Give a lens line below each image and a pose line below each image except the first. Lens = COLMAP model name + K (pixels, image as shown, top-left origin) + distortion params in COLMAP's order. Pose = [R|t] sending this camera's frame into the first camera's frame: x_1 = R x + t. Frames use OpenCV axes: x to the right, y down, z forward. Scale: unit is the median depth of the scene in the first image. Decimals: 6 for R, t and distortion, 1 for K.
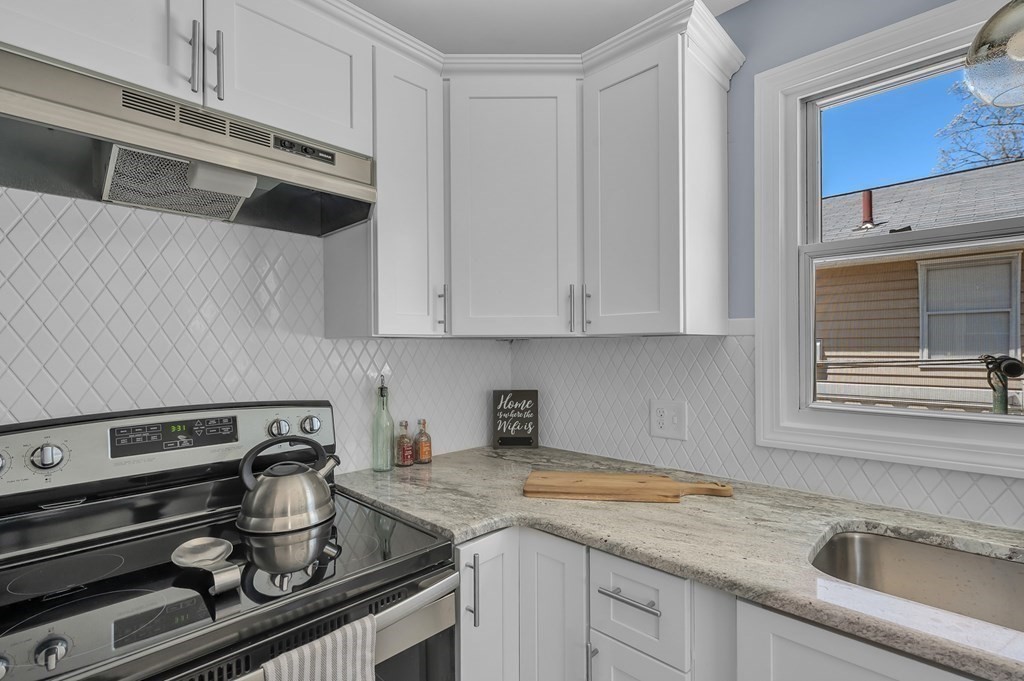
lens RADIAL K [[480.4, 0, 516.3], [0, 480.4, 349.4], [0, 0, 1]] dist [0.005932, -0.000285]
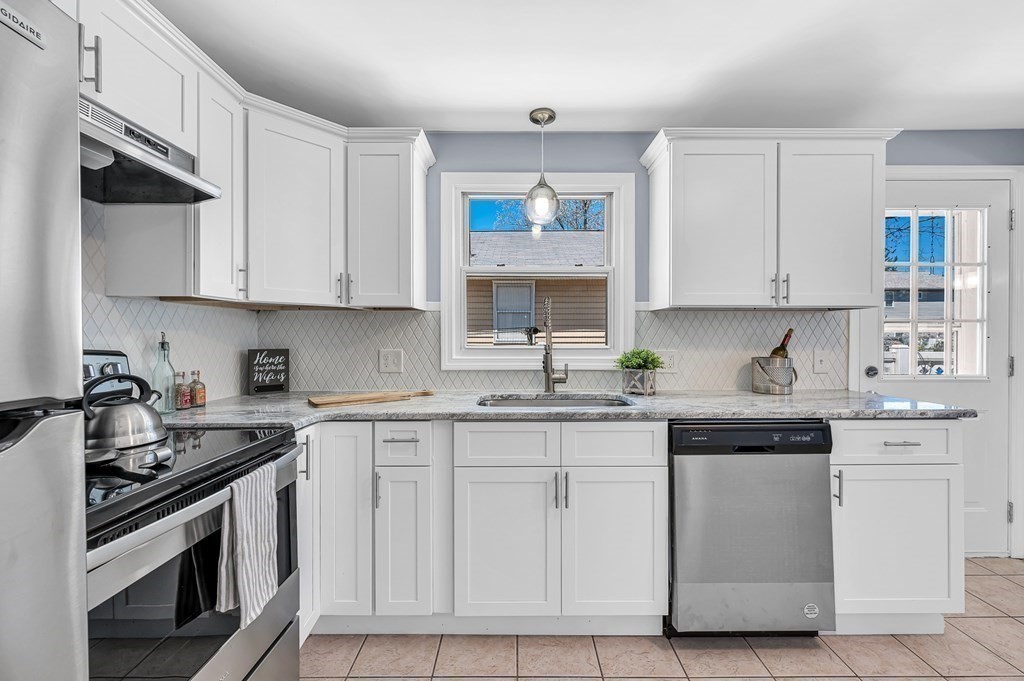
lens RADIAL K [[480.4, 0, 511.0], [0, 480.4, 346.8], [0, 0, 1]] dist [0.005932, -0.000285]
pose [[0.719402, 0.003610, 0.694585, -0.548739], [-0.001413, 0.999992, -0.003734, 0.105653], [-0.694593, 0.001705, 0.719401, -0.482056]]
